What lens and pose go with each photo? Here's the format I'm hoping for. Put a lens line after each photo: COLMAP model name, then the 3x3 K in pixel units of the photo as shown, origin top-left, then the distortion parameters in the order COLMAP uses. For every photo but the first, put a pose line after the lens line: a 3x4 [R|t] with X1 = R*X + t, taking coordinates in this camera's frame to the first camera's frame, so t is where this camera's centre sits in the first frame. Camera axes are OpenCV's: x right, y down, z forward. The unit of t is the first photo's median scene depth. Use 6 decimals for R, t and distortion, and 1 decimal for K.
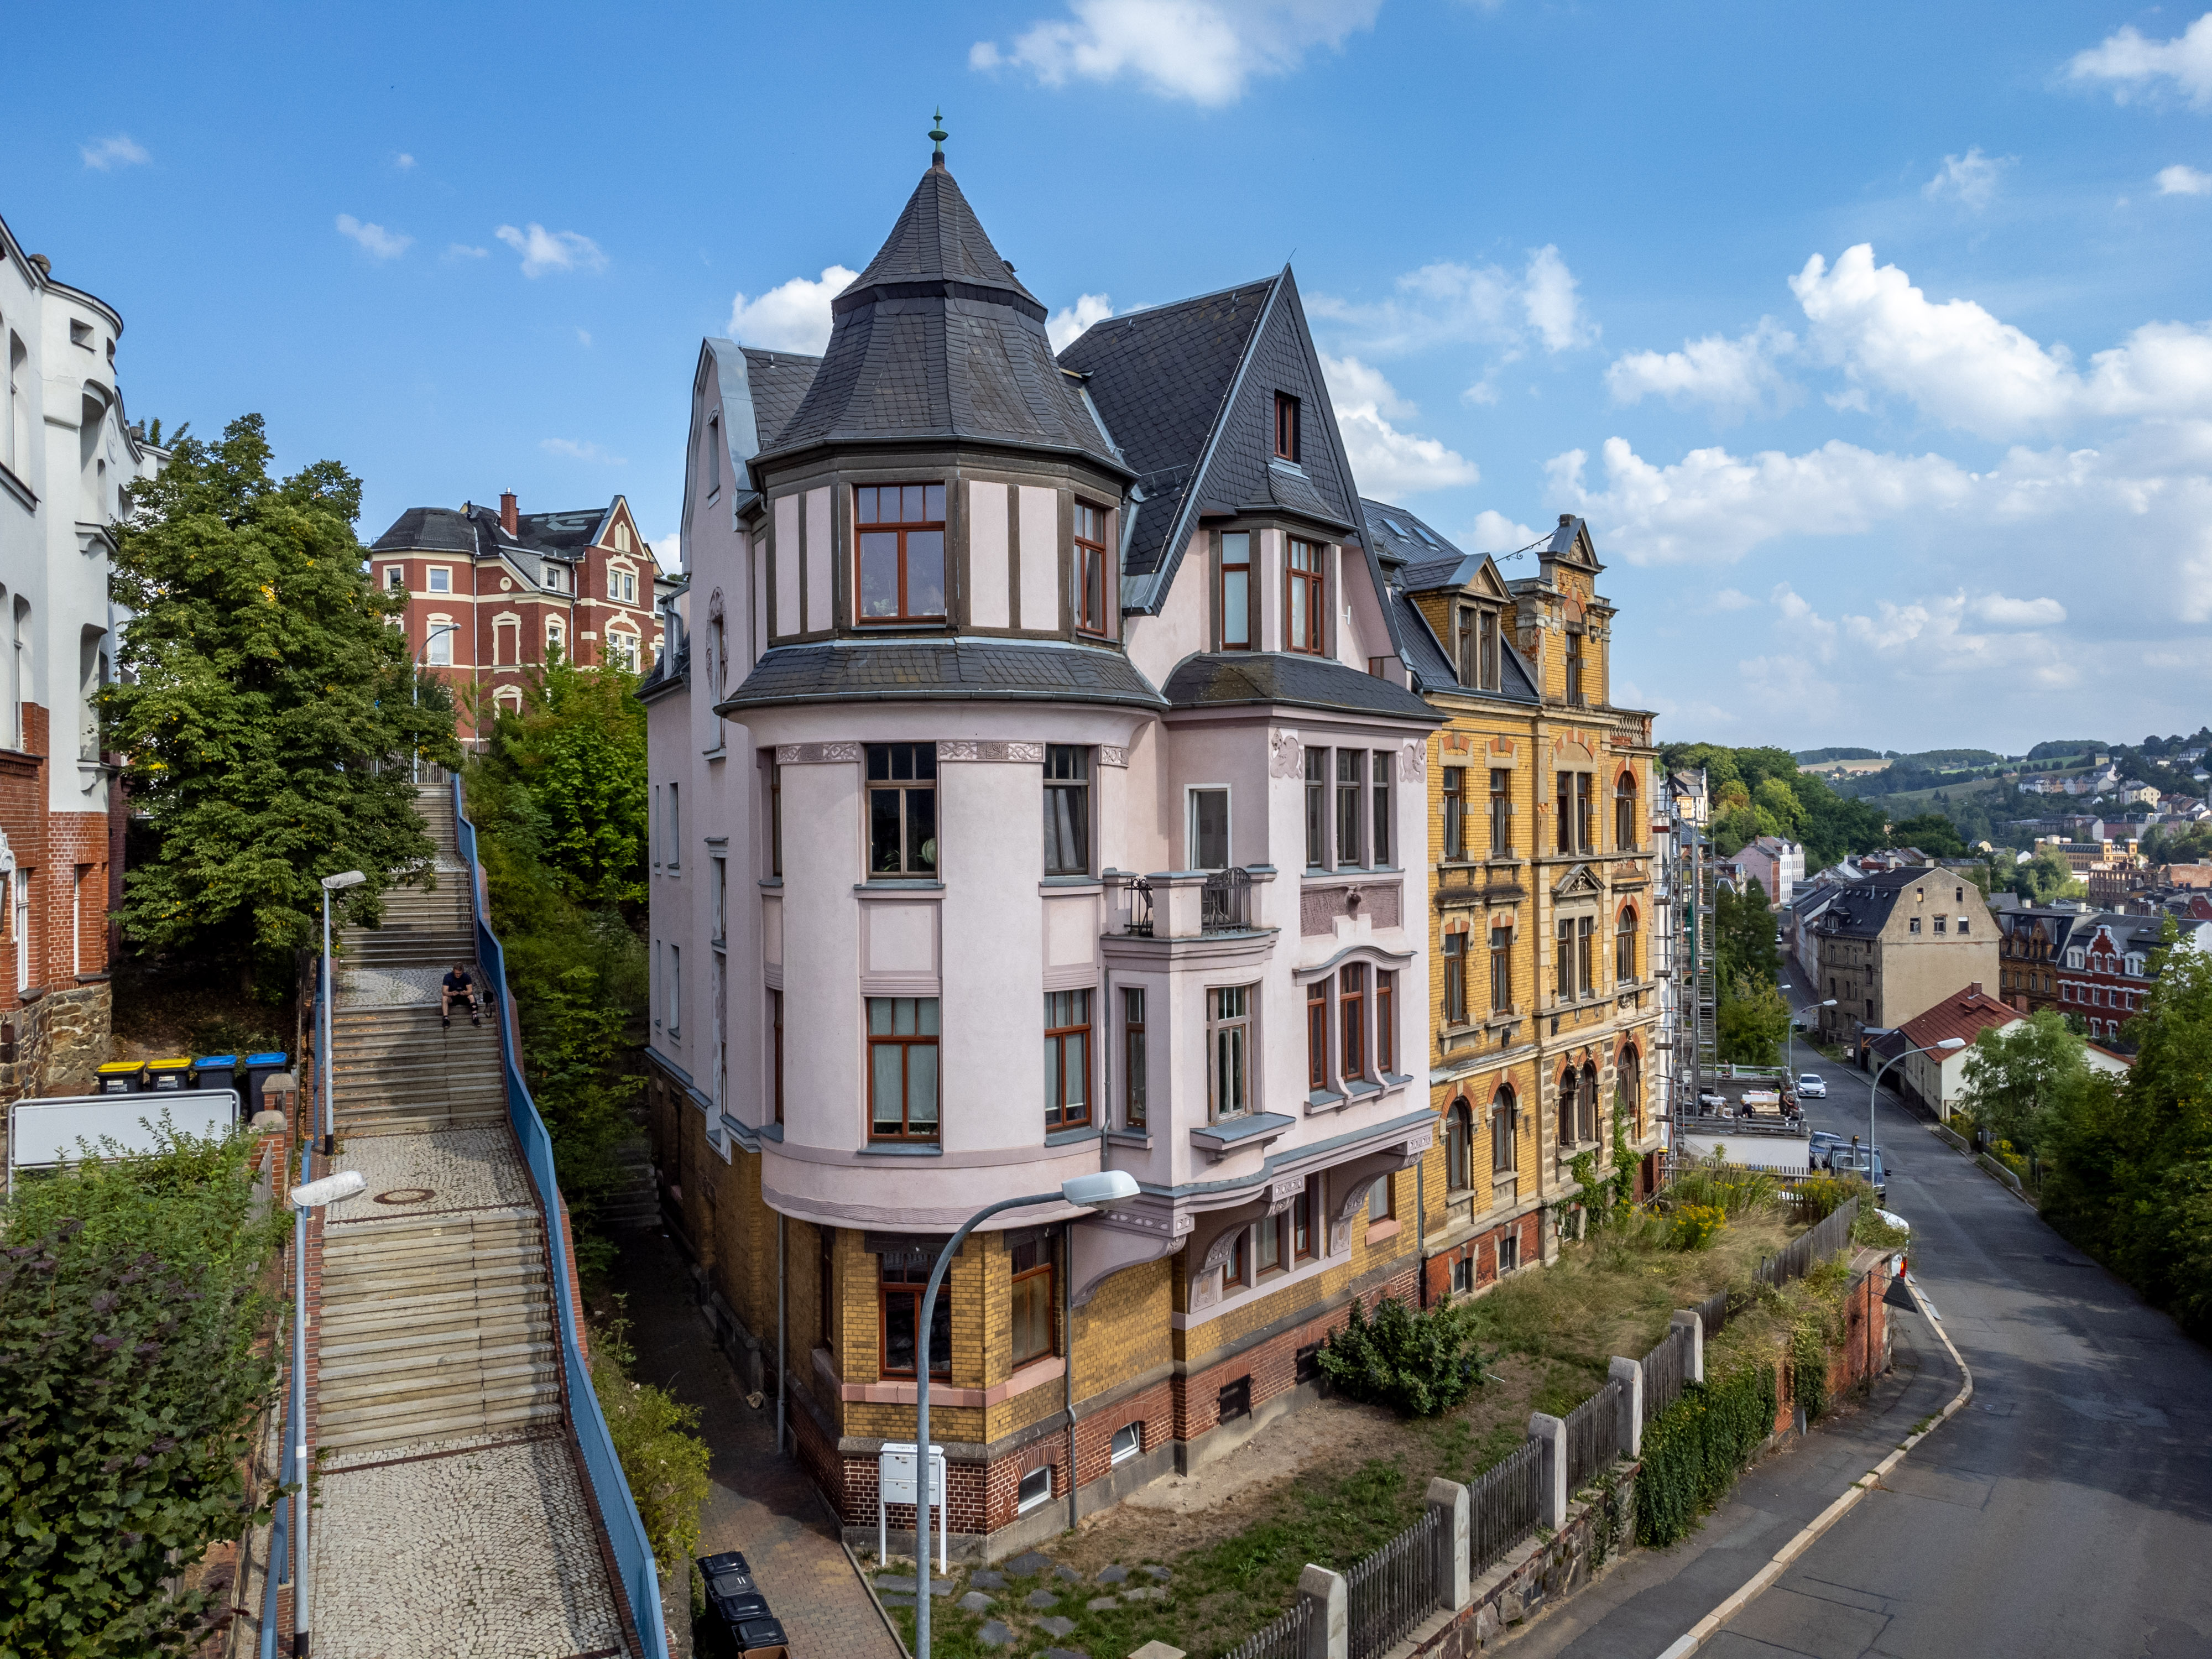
lens RADIAL K [[1543.1, 0, 1105.4], [0, 1543.1, 825.9], [0, 0, 1]] dist [0.049573, -0.000048]
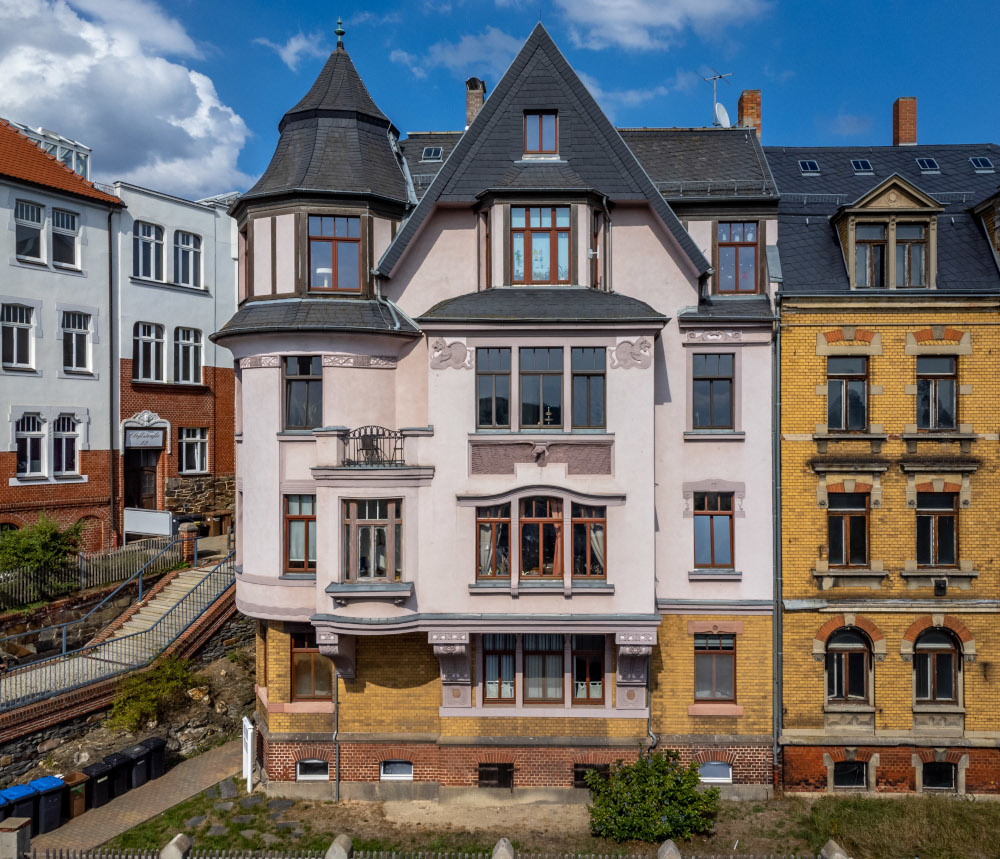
lens RADIAL K [[837.8, 0, 500.2], [0, 837.8, 429.2], [0, 0, 1]] dist [0.016022, 0.006236]
pose [[0.633352, 0.004922, -0.773848, 0.735524], [-0.002838, 0.999988, 0.004037, 0.023064], [0.773859, -0.000361, 0.633358, 0.481002]]
